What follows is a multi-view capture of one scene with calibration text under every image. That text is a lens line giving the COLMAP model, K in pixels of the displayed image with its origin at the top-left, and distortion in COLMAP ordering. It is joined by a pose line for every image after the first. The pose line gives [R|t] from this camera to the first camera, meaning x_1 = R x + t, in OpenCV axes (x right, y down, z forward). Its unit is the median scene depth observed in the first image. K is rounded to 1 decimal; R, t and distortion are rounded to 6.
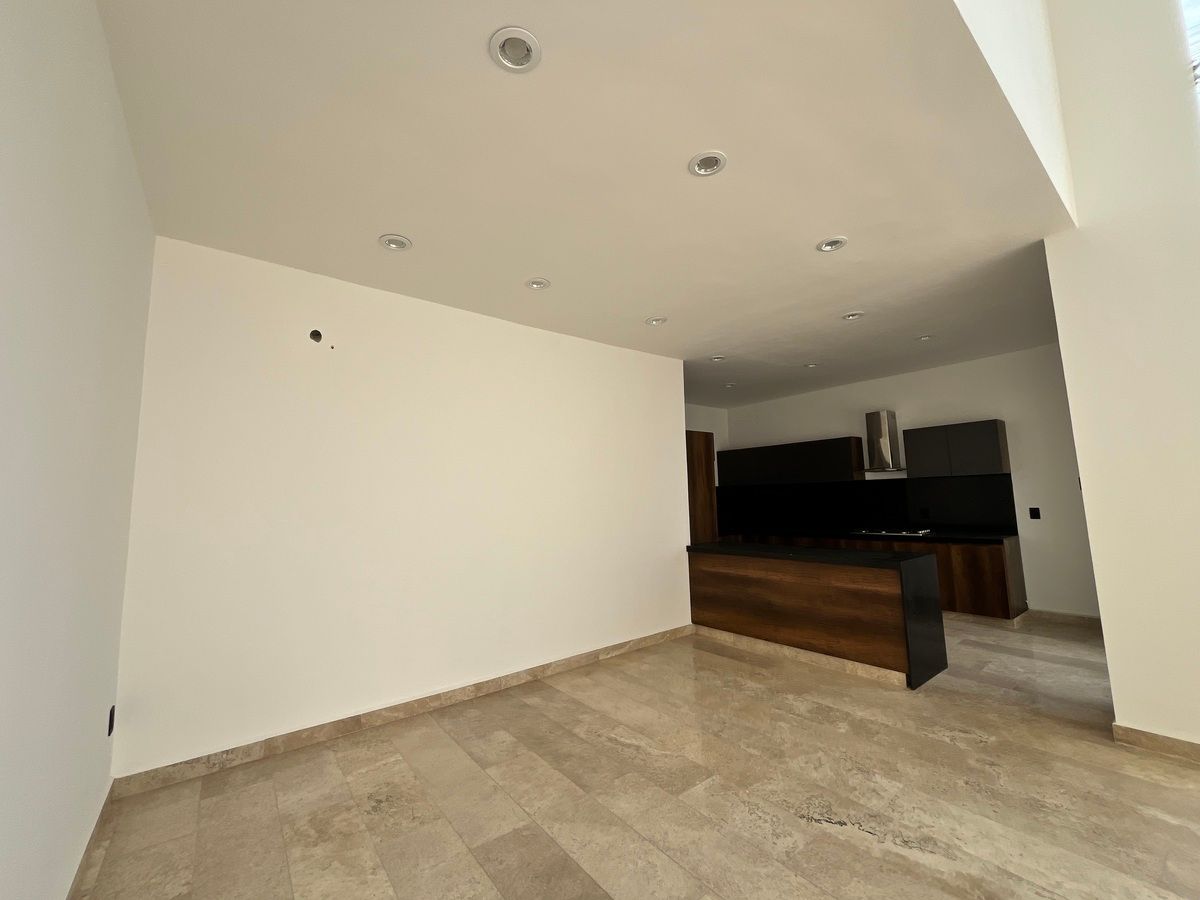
lens RADIAL K [[485.8, 0, 598.1], [0, 485.8, 444.3], [0, 0, 1]] dist [-0.003480, -0.000397]
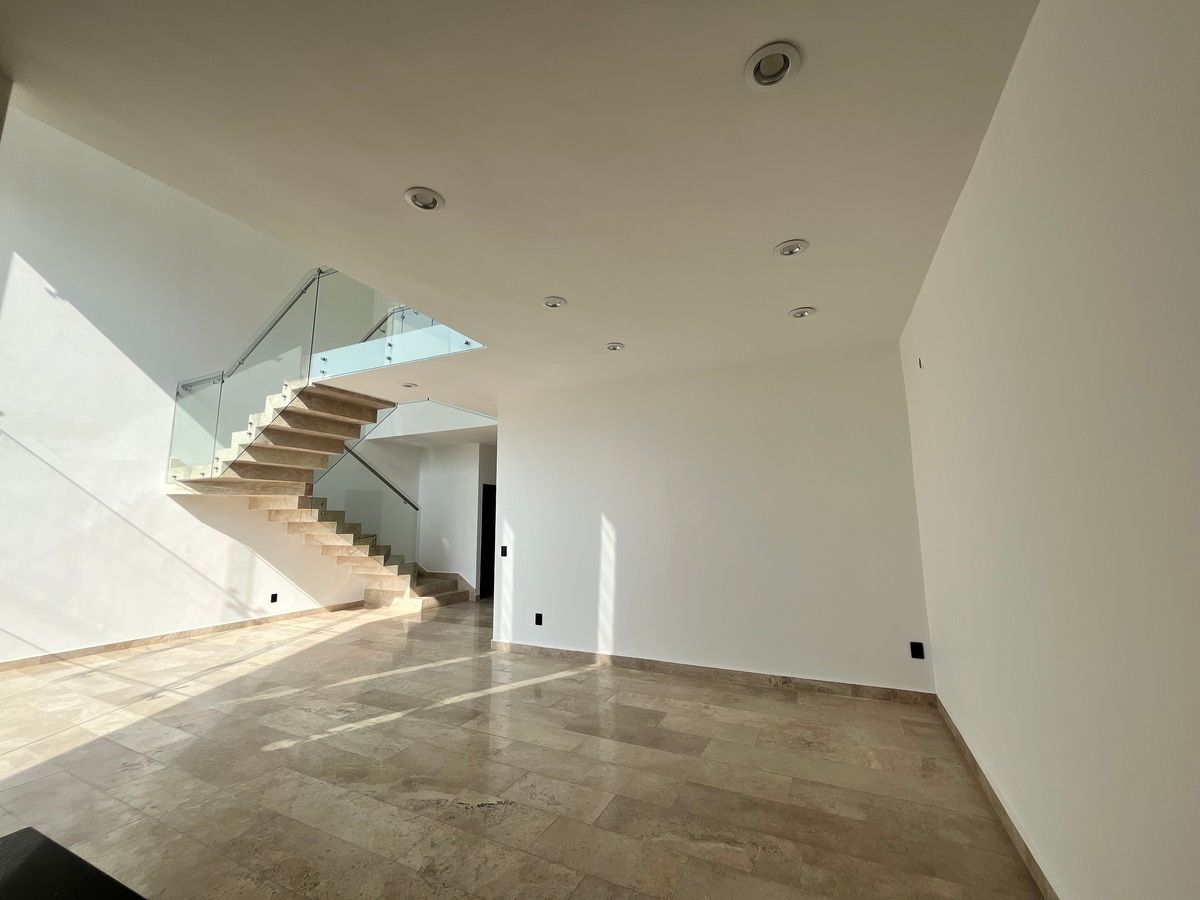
lens RADIAL K [[483.4, 0, 597.8], [0, 483.4, 444.1], [0, 0, 1]] dist [-0.000638, -0.000576]
pose [[-0.894105, -0.032971, -0.446643, 0.603417], [0.086077, 0.966042, -0.243626, 0.170684], [0.439508, -0.256273, -0.860904, 1.784594]]
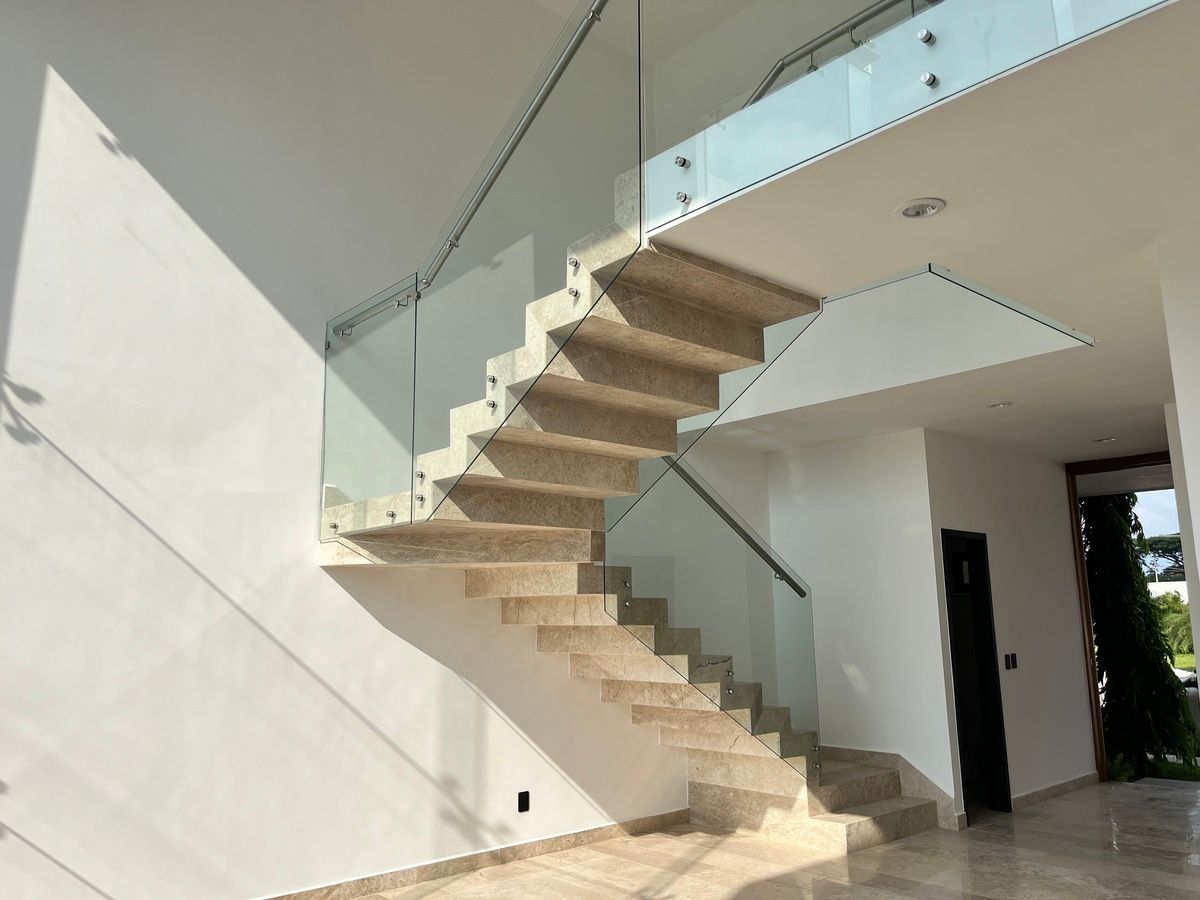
lens RADIAL K [[917.8, 0, 600.0], [0, 917.8, 450.0], [0, 0, 1]] dist [0.020642, 0.002877]
pose [[-0.996590, 0.027589, -0.077758, 0.937999], [0.049289, 0.954867, -0.292917, 0.042299], [0.066167, -0.295751, -0.952971, 0.885498]]
